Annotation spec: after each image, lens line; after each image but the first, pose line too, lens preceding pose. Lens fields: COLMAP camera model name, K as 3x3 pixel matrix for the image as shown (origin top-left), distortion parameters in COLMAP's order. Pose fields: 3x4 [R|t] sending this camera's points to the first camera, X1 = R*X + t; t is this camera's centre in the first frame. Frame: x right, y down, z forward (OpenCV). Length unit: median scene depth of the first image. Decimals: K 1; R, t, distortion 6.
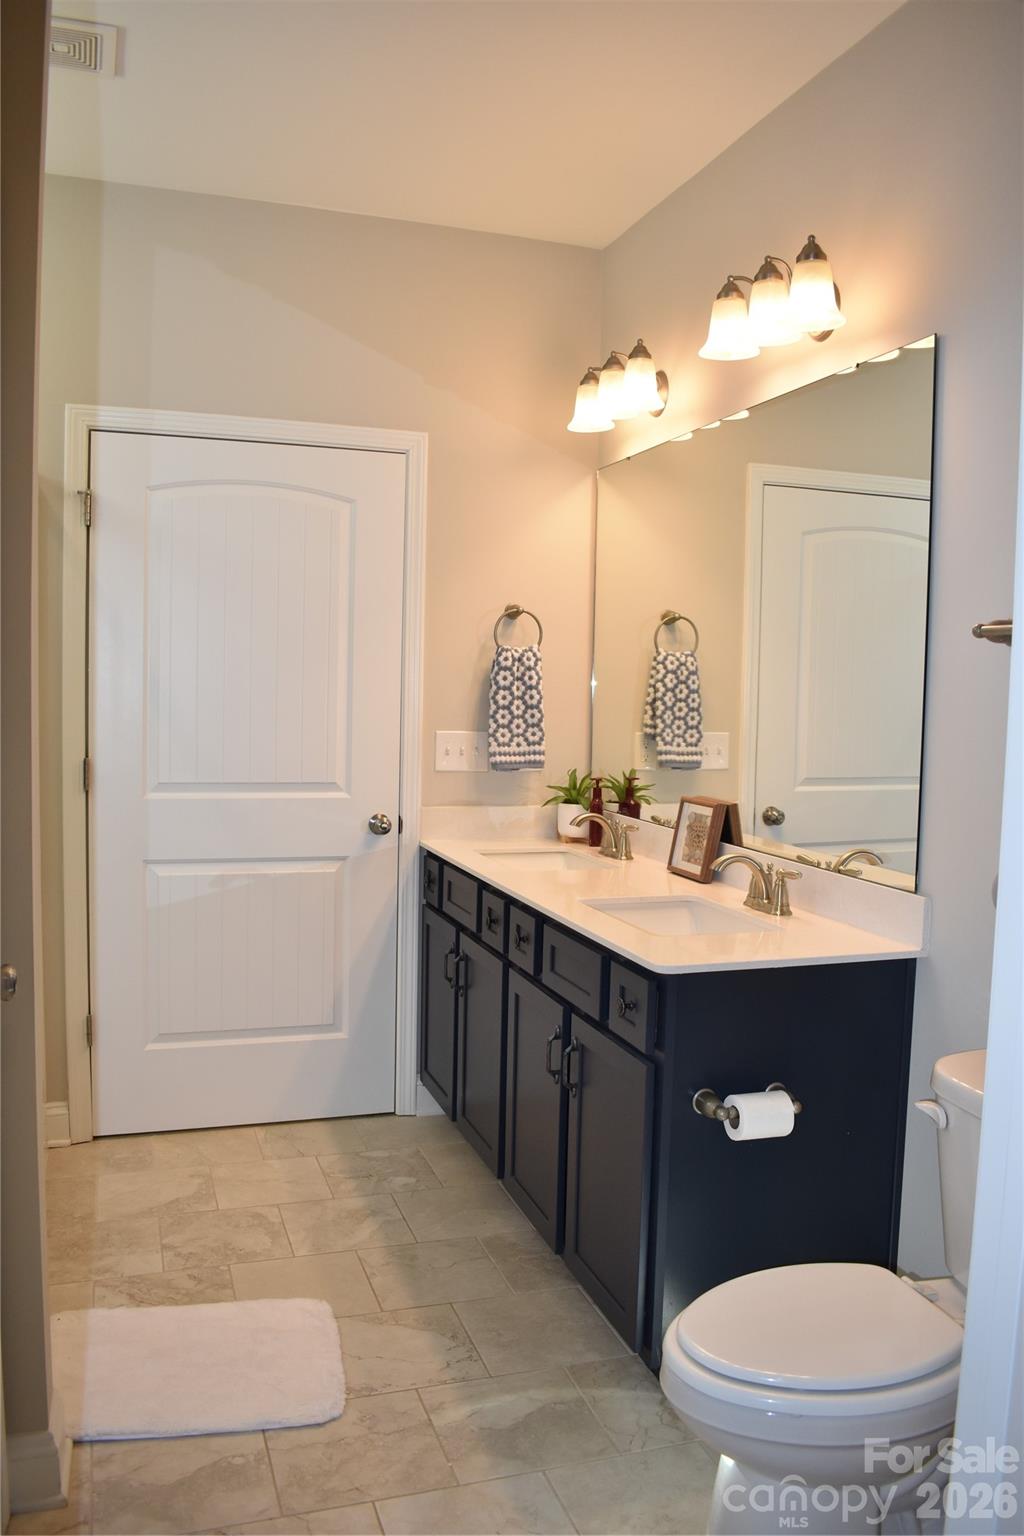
lens RADIAL K [[1191.8, 0, 512.0], [0, 1191.8, 768.0], [0, 0, 1]] dist [-0.097255, 0.009750]
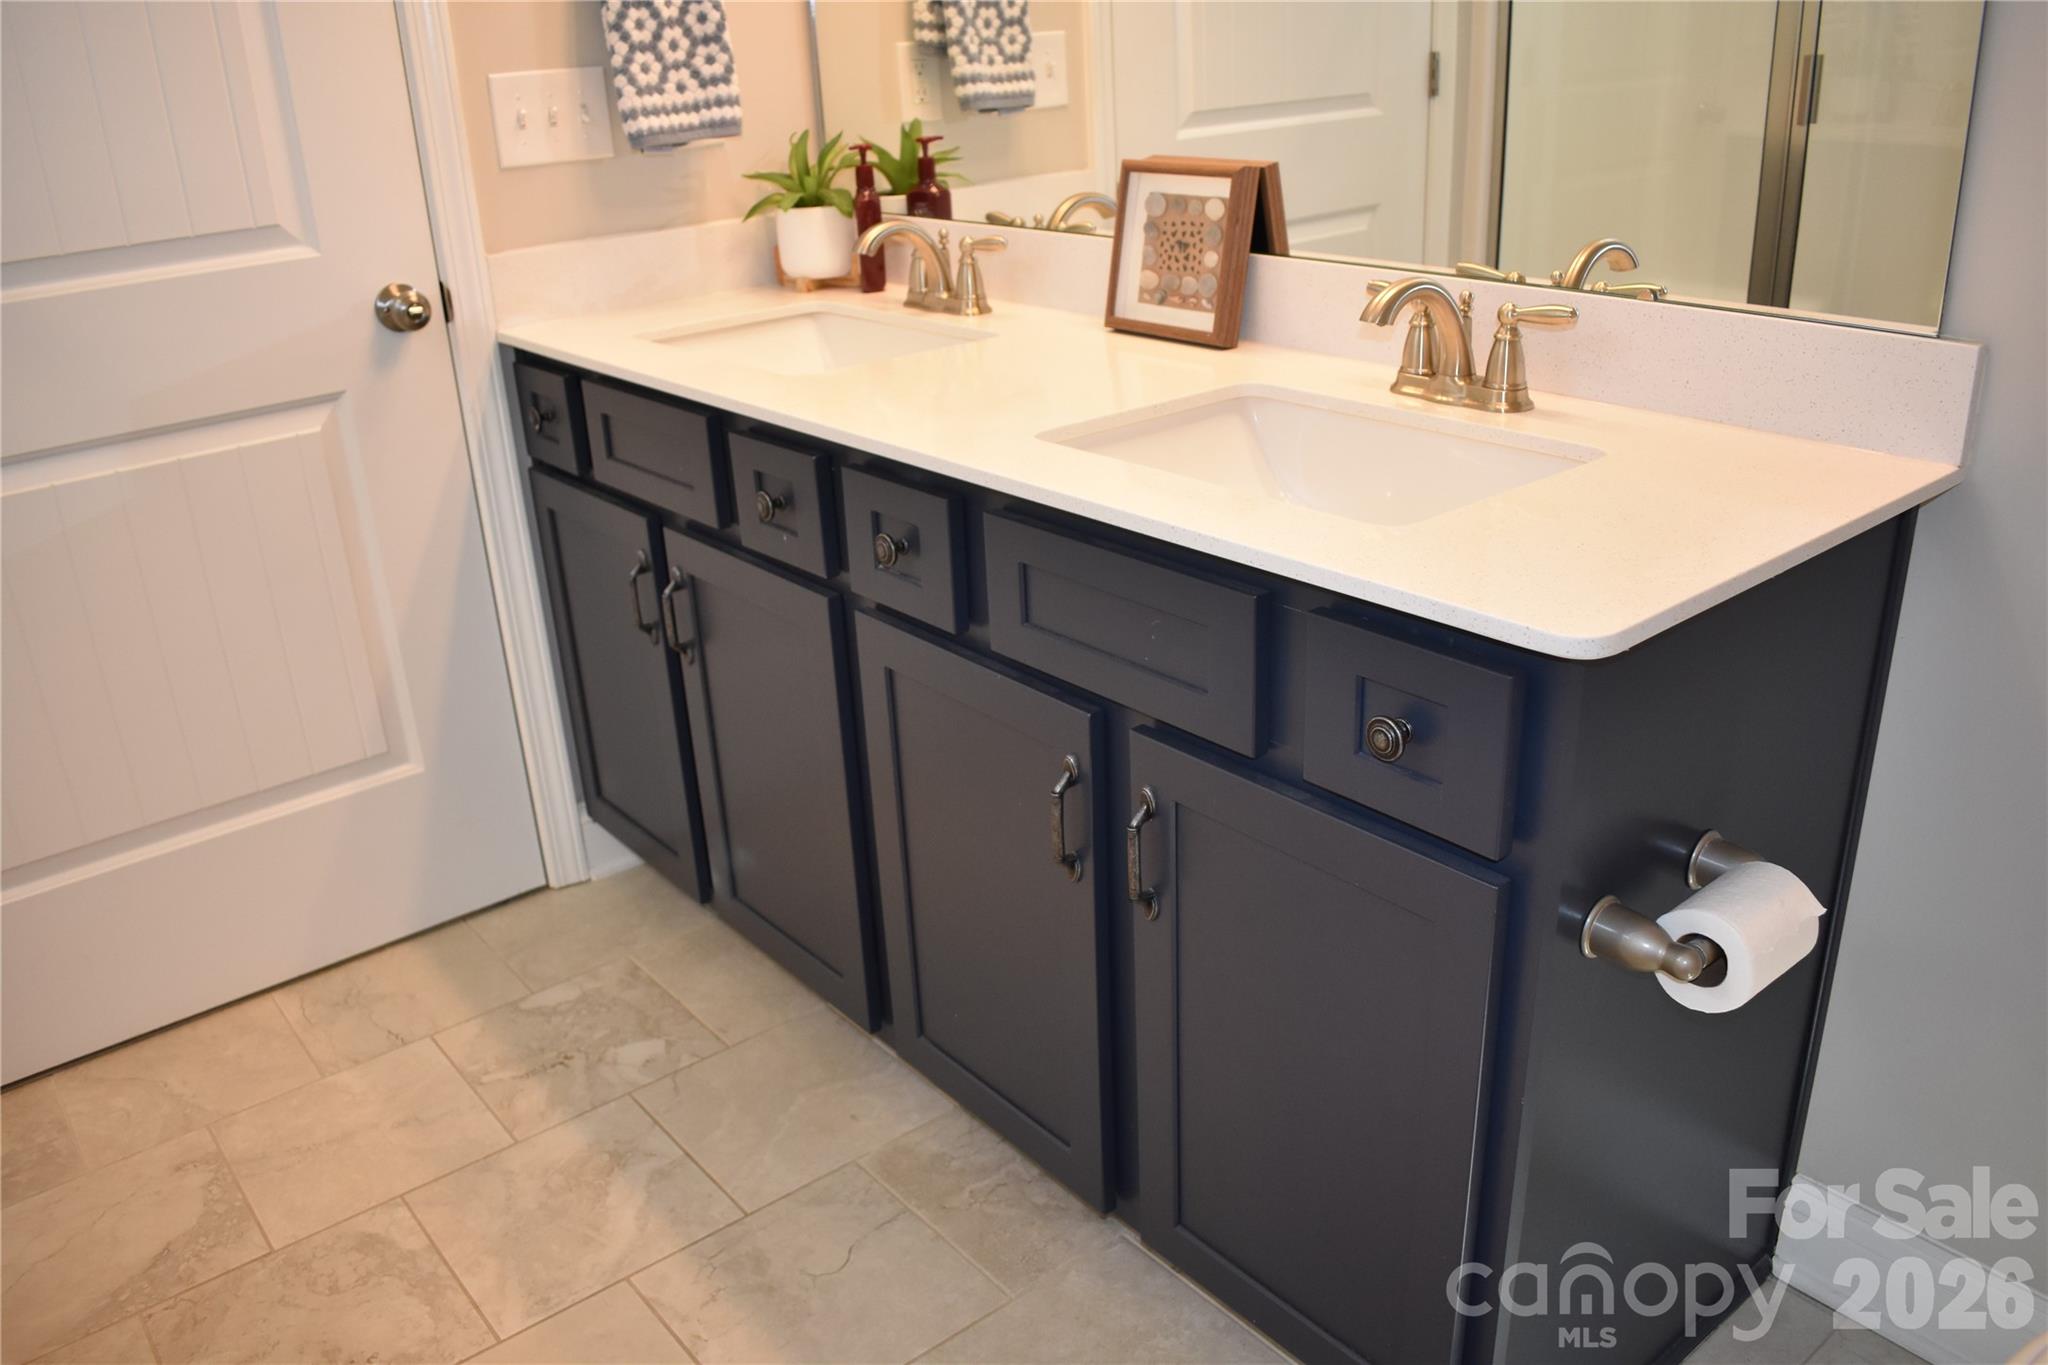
lens RADIAL K [[1589.1, 0, 1024.0], [0, 1589.1, 682.5], [0, 0, 1]] dist [-0.097255, 0.009750]
pose [[0.932047, -0.200857, 0.301571, -0.096807], [0.092227, 0.936389, 0.338628, 0.003445], [-0.350404, -0.287804, 0.891283, 0.364596]]
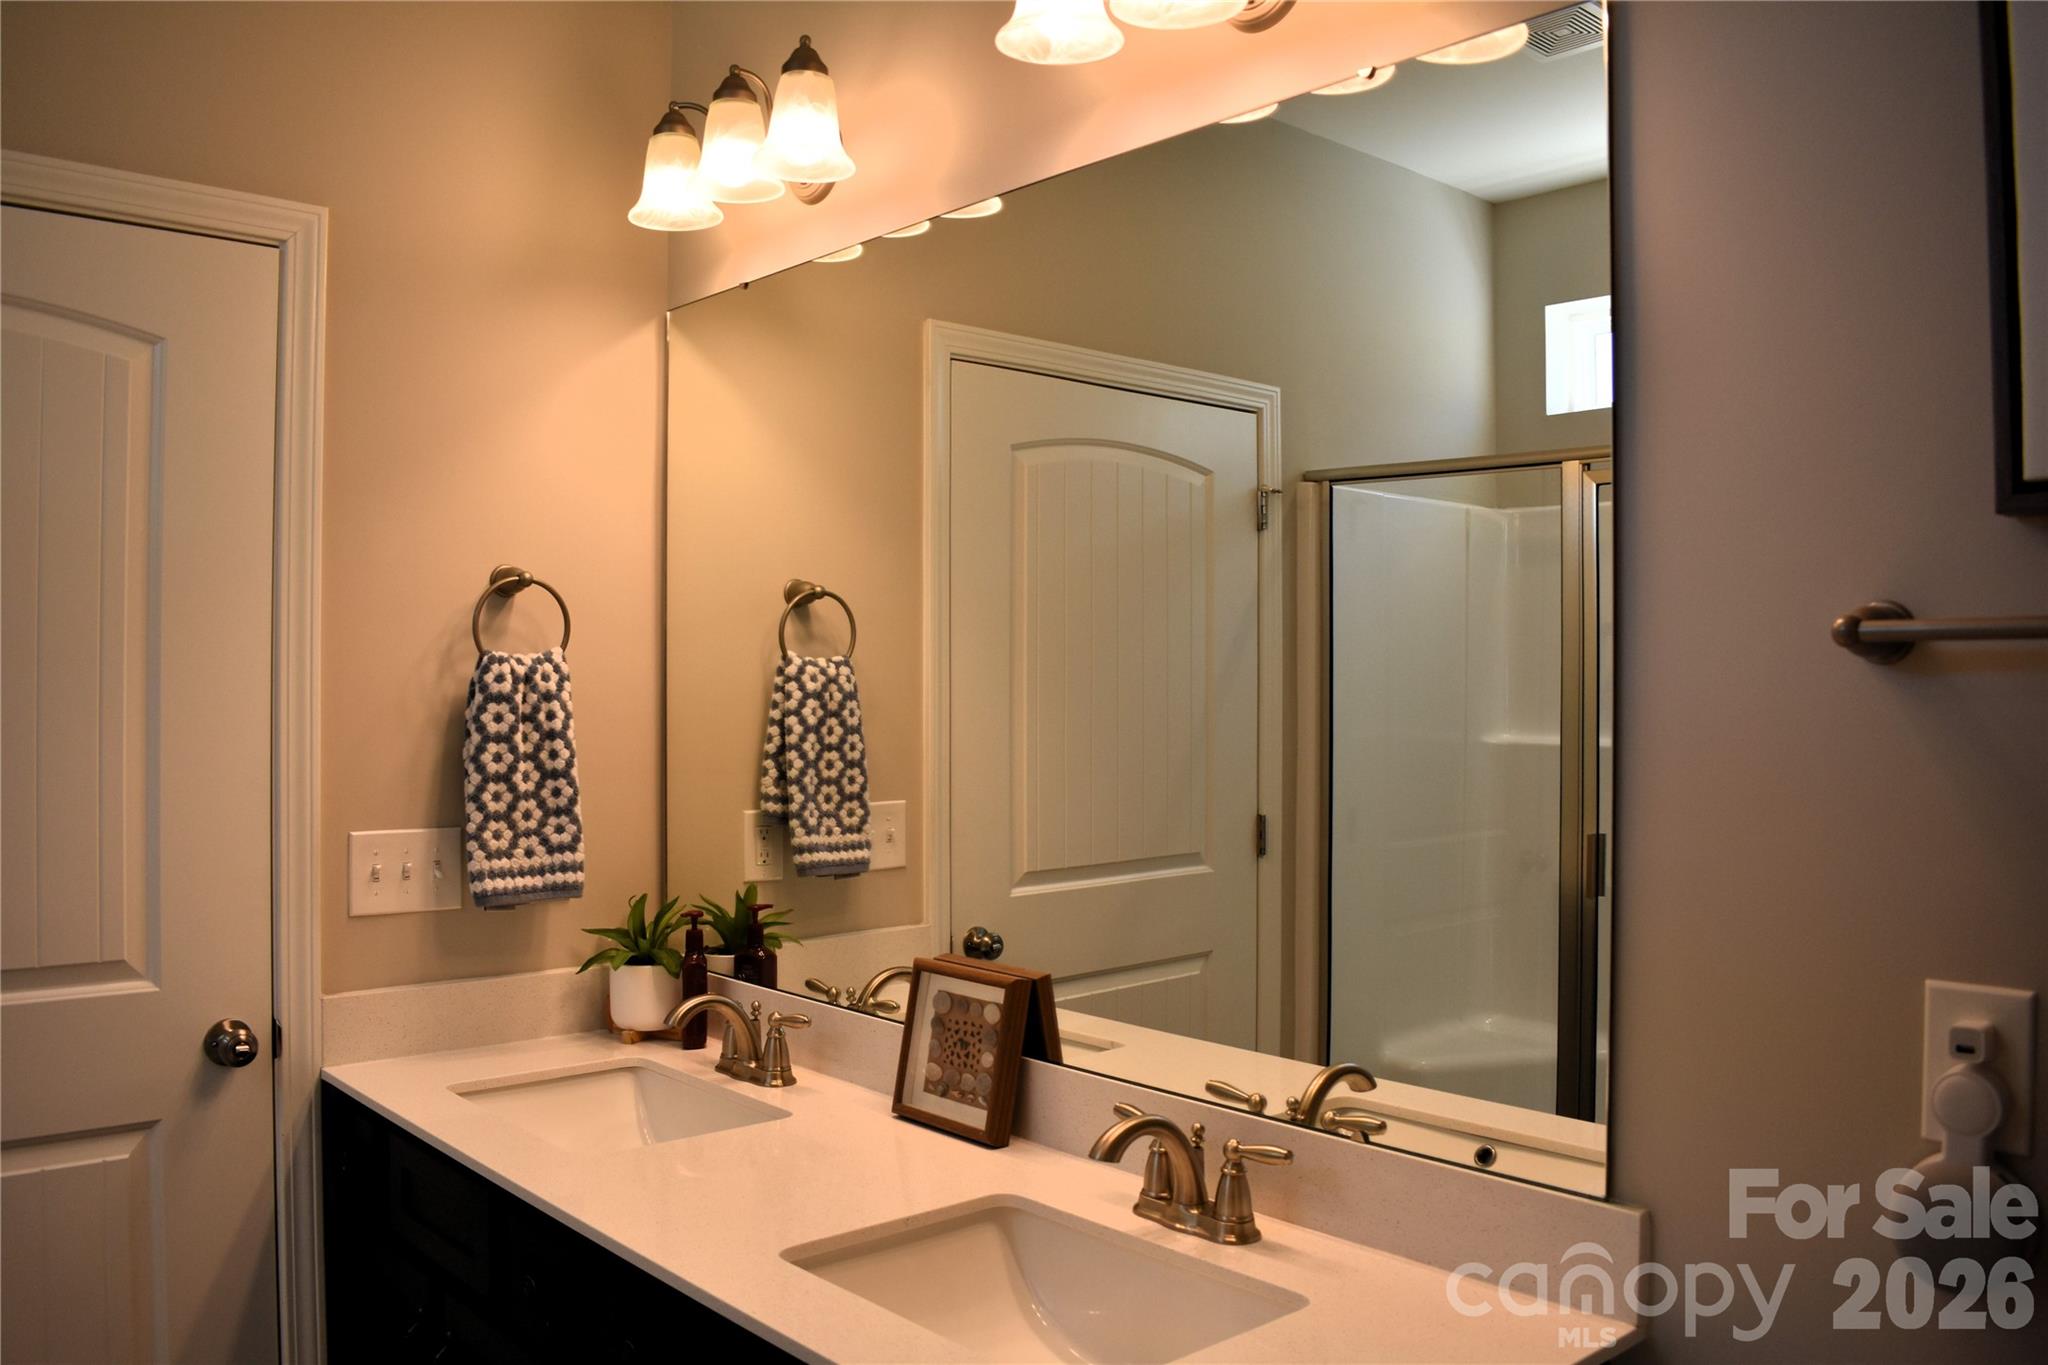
lens RADIAL K [[1589.1, 0, 1024.0], [0, 1589.1, 682.5], [0, 0, 1]] dist [-0.097255, 0.009750]
pose [[0.919214, -0.017766, 0.393358, -0.060522], [0.043938, 0.997371, -0.057628, -0.043149], [-0.391300, 0.070256, 0.917577, 0.324218]]
